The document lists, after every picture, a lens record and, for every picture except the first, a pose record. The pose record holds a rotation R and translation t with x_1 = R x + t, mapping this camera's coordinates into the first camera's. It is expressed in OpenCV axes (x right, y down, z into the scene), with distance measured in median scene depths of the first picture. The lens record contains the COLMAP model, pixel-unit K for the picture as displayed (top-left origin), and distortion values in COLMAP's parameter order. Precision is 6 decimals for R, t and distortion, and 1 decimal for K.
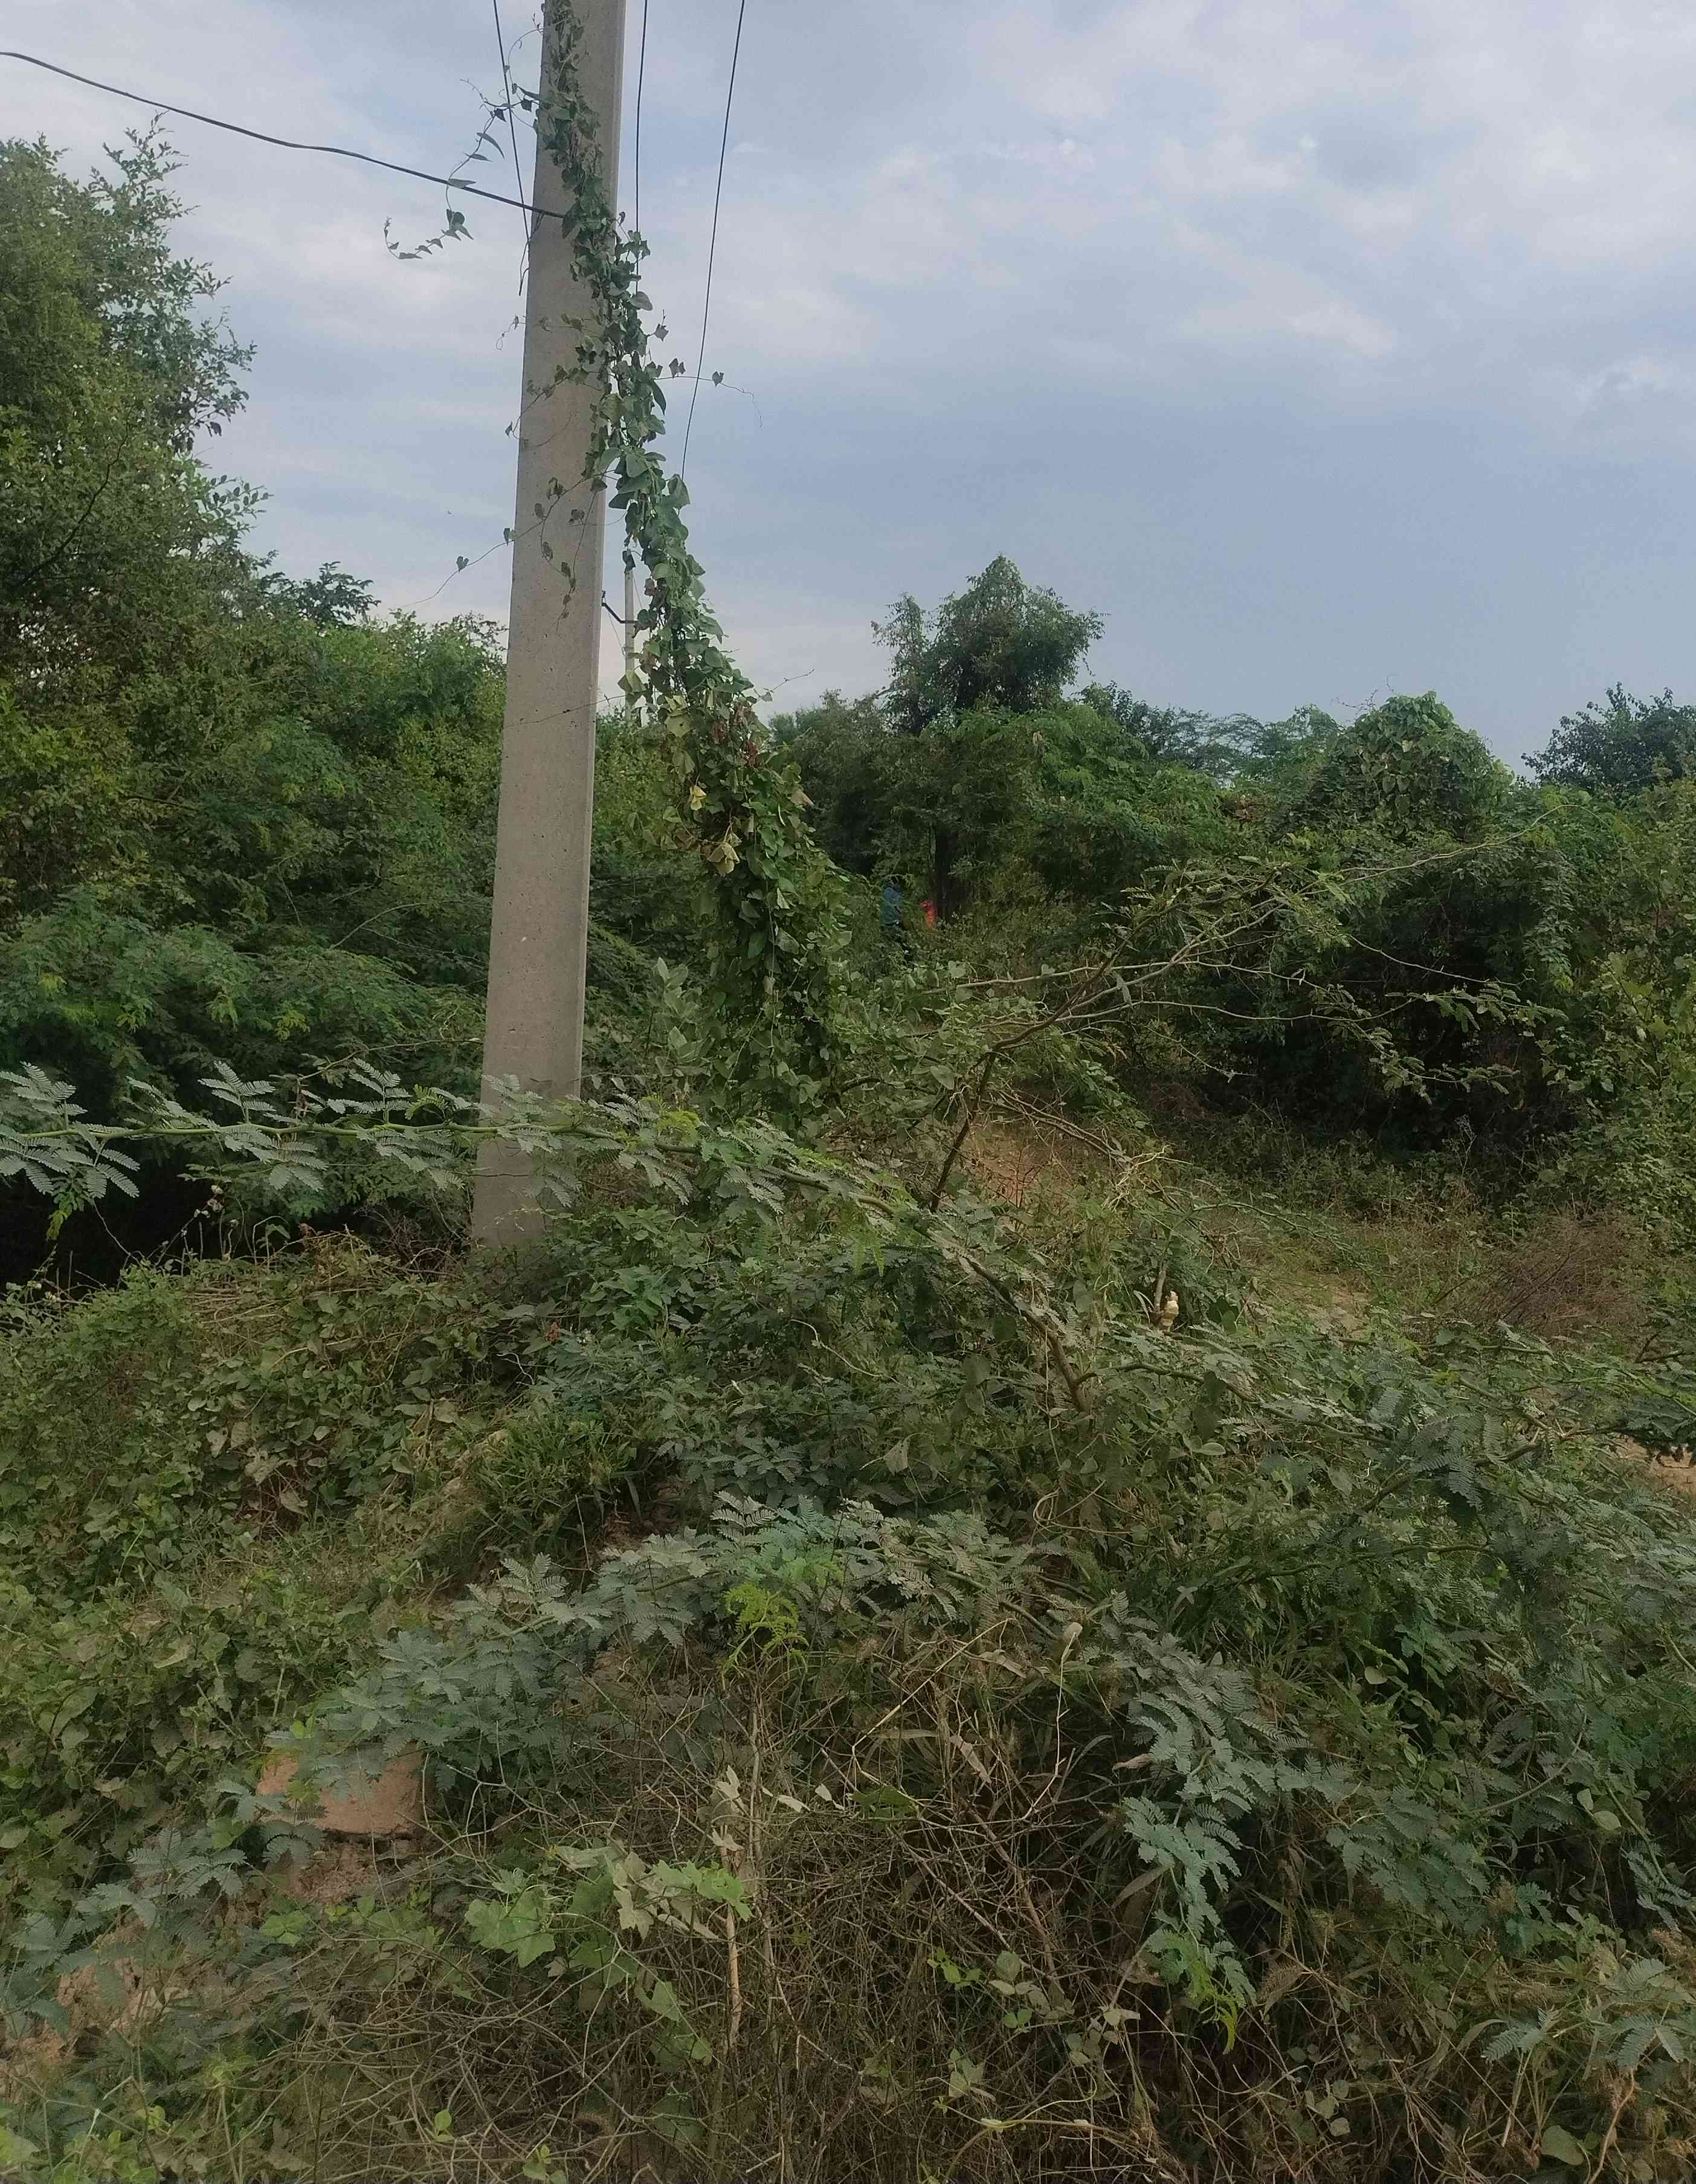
lens RADIAL K [[1825.8, 0, 846.4], [0, 1825.8, 995.1], [0, 0, 1]] dist [0.006696, -0.016572]
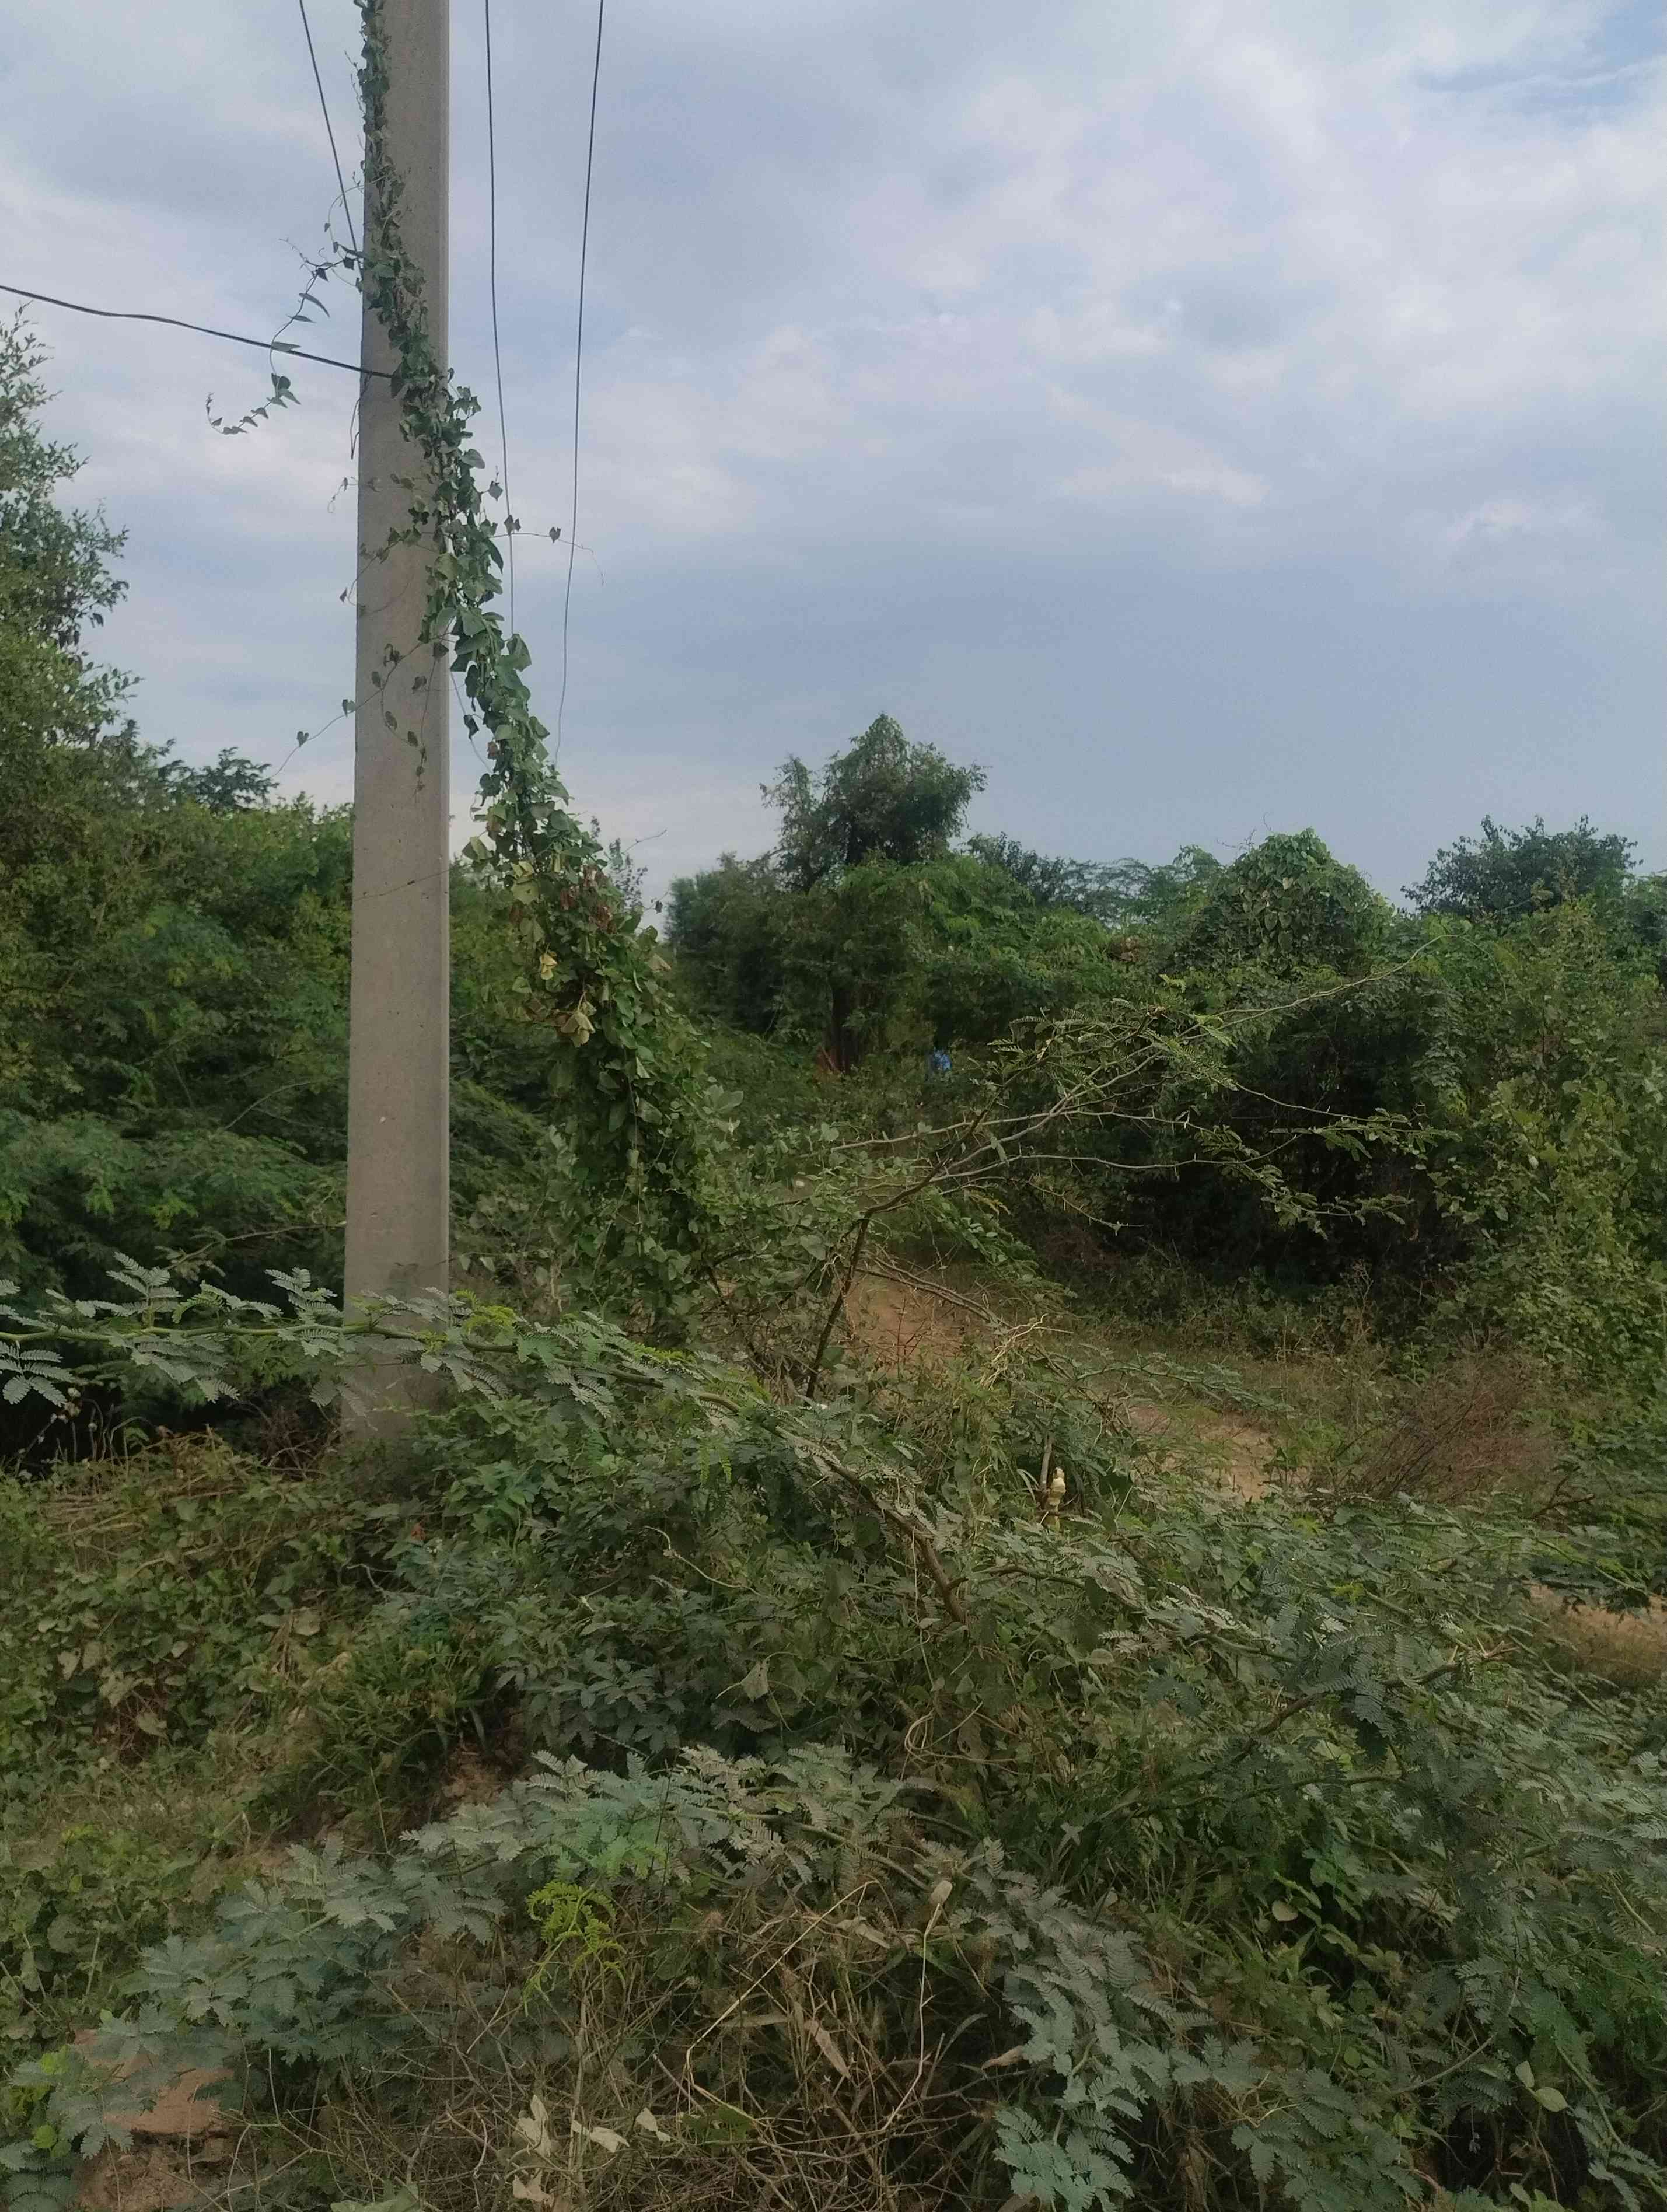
lens RADIAL K [[1609.6, 0, 833.5], [0, 1609.6, 1106.0], [0, 0, 1]] dist [-0.003943, -0.002917]
pose [[0.999027, -0.043298, 0.008365, 0.057026], [0.043392, 0.998993, -0.011397, -0.018375], [-0.007863, 0.011749, 0.999900, 0.149951]]
